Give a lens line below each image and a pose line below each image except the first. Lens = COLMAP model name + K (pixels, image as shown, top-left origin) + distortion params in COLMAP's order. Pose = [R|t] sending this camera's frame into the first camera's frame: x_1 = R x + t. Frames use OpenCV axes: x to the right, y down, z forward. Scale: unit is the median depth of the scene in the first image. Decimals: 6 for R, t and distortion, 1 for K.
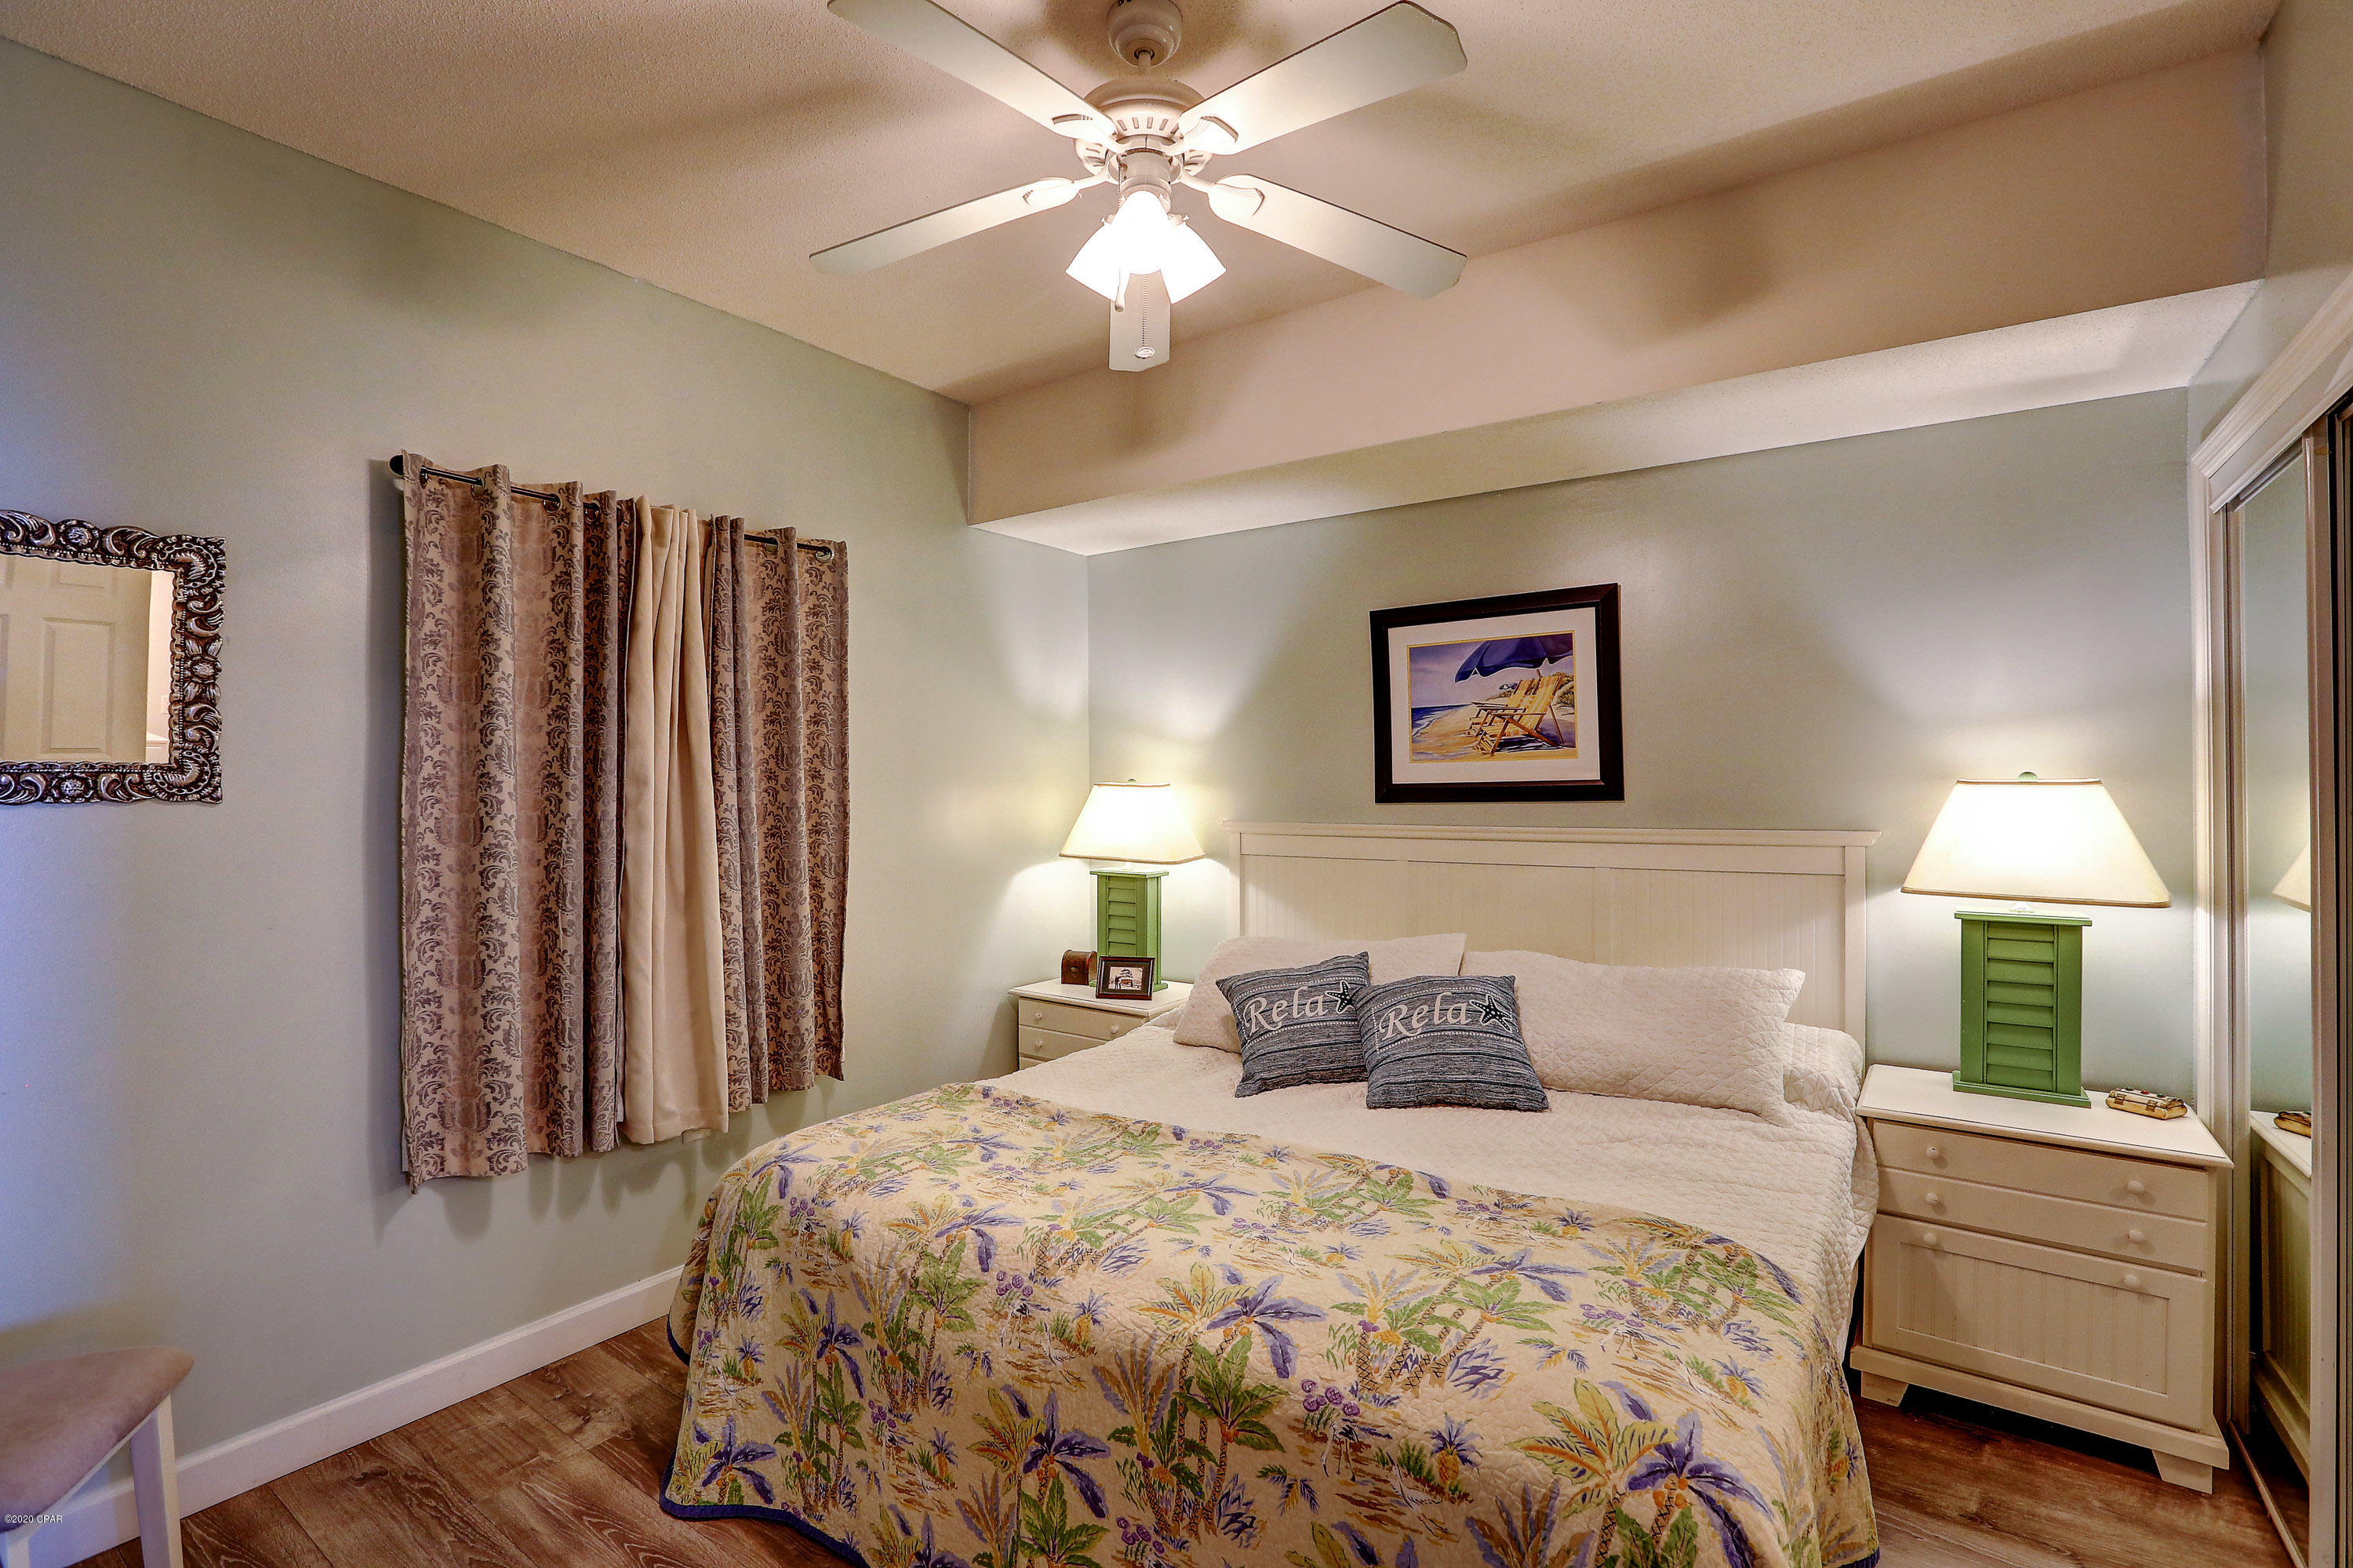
lens RADIAL K [[1089.9, 0, 1192.6], [0, 1089.9, 780.8], [0, 0, 1]] dist [-0.048871, 0.011627]
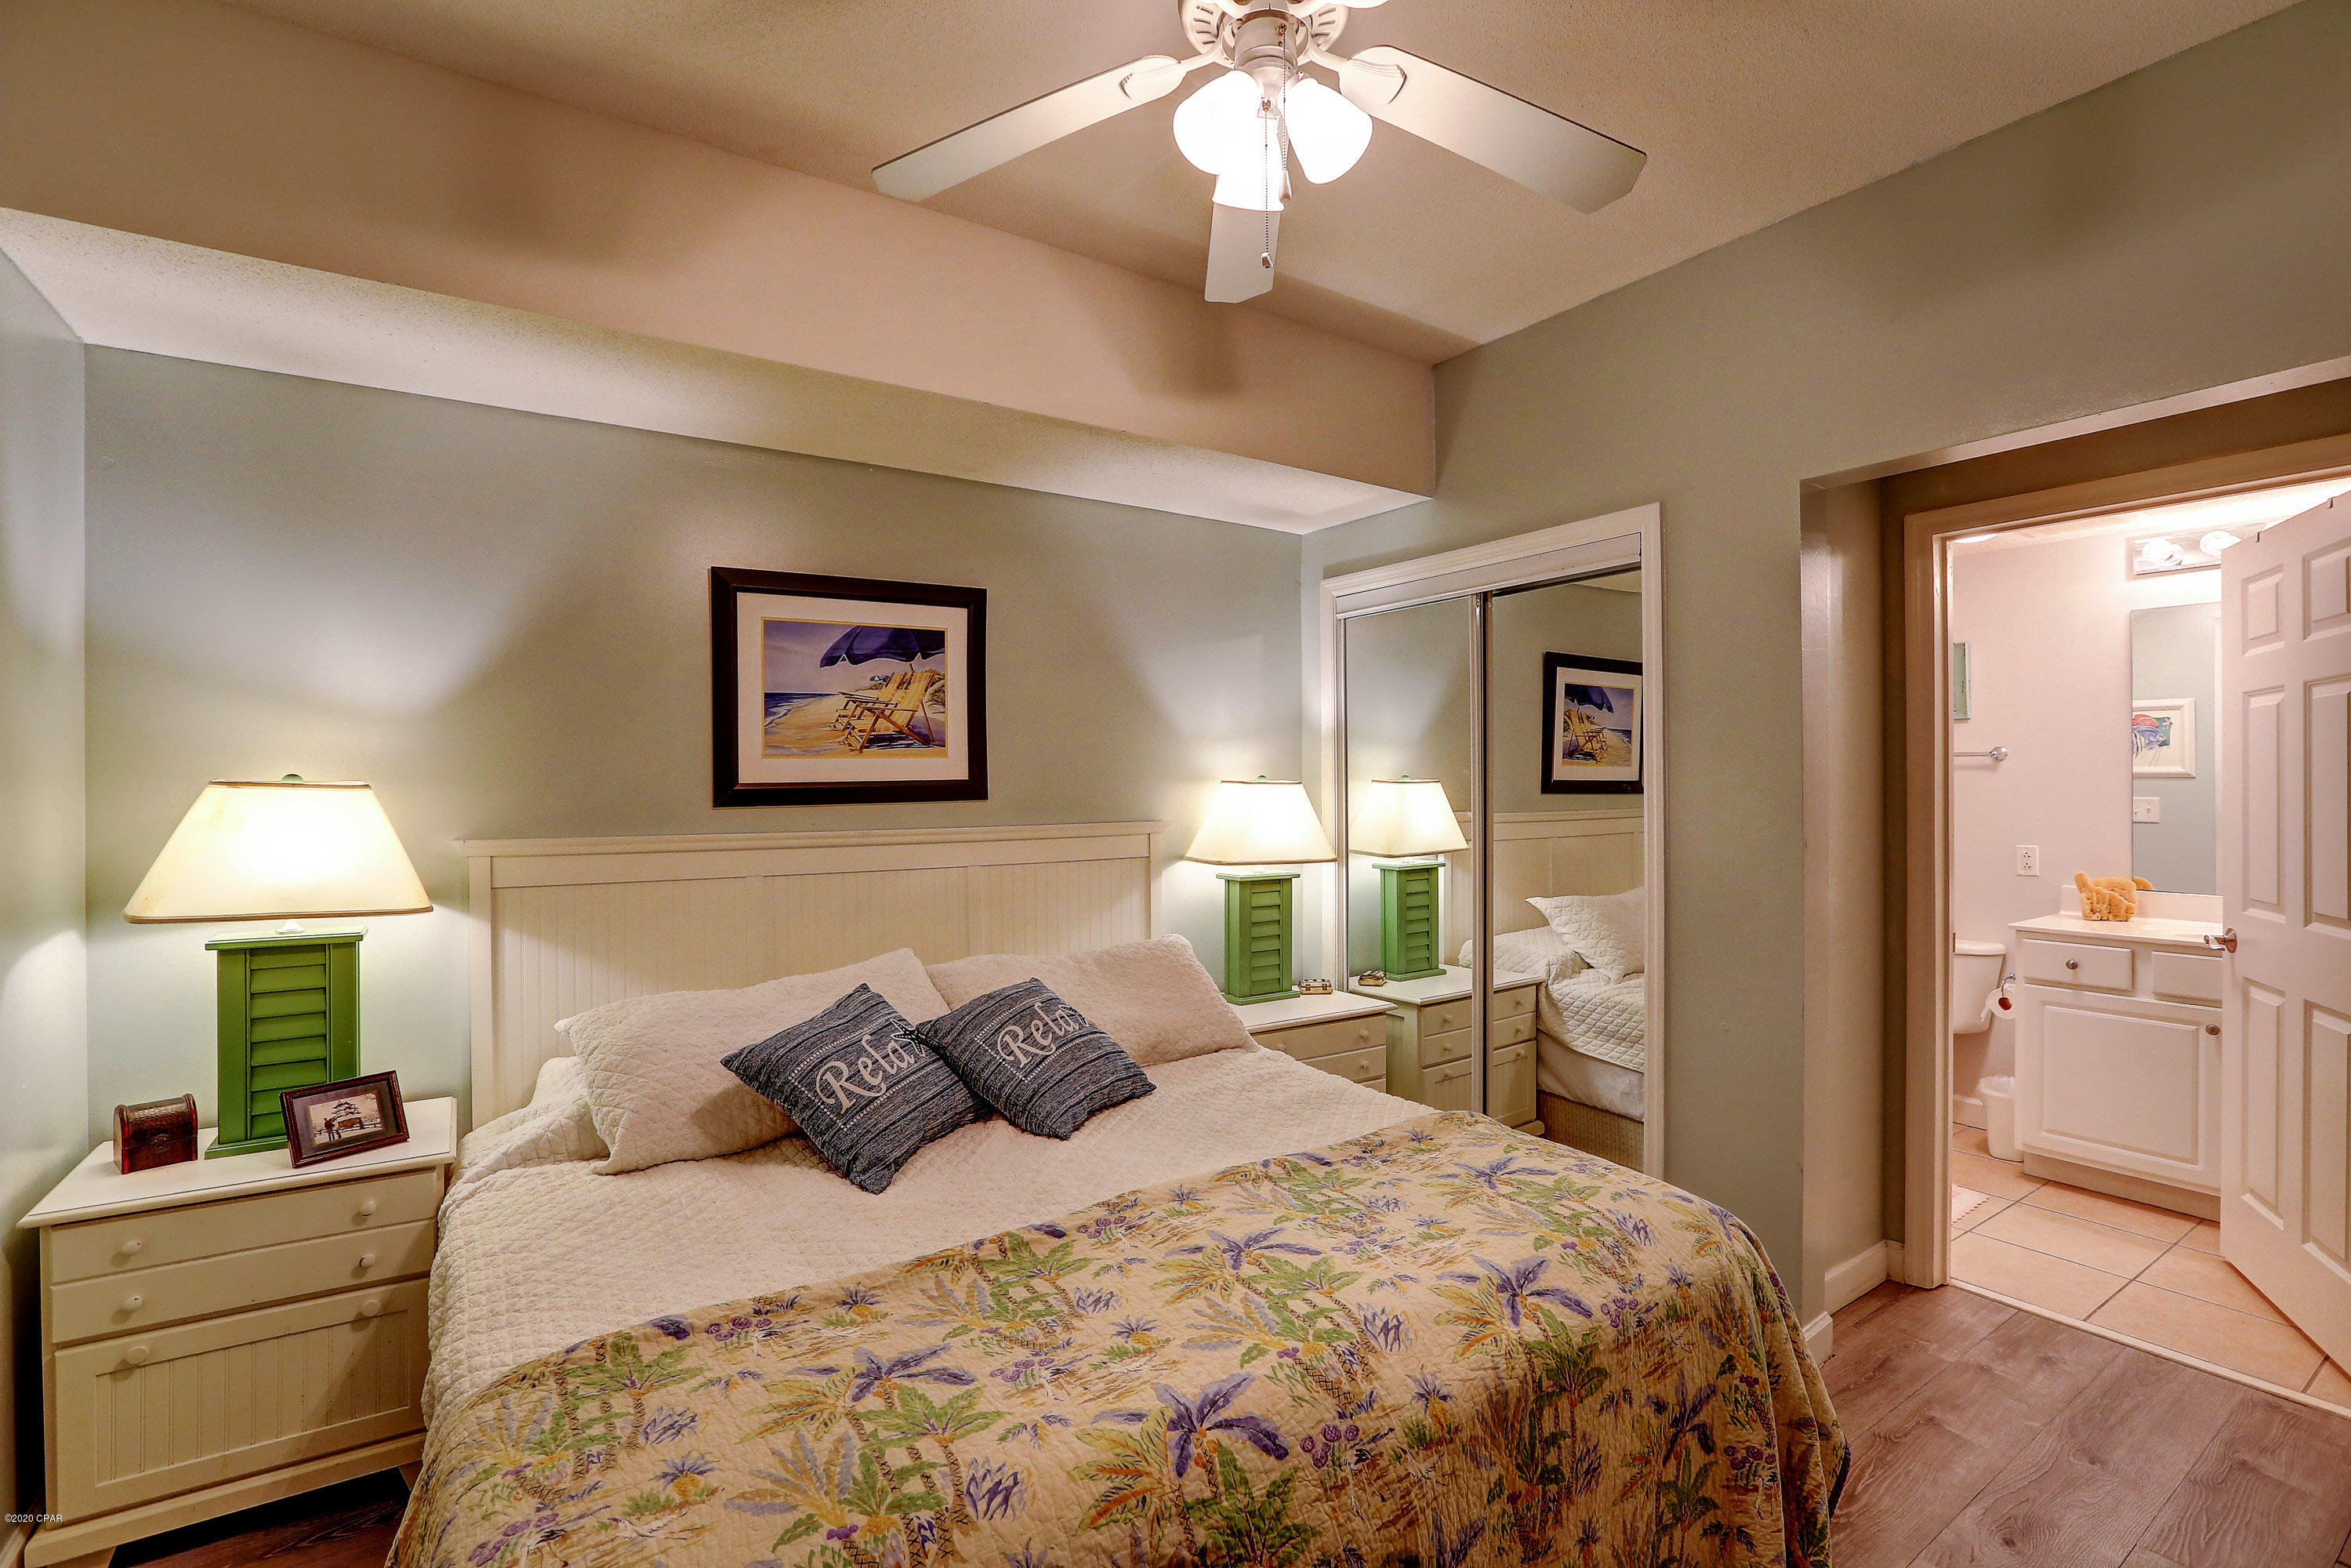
lens RADIAL K [[1089.0, 0, 1132.3], [0, 1089.0, 776.3], [0, 0, 1]] dist [-0.048871, 0.011627]
pose [[0.365670, 0.009780, 0.930693, -0.615720], [-0.000992, 0.999948, -0.010118, 0.007459], [-0.930744, 0.002777, 0.365661, 0.573956]]
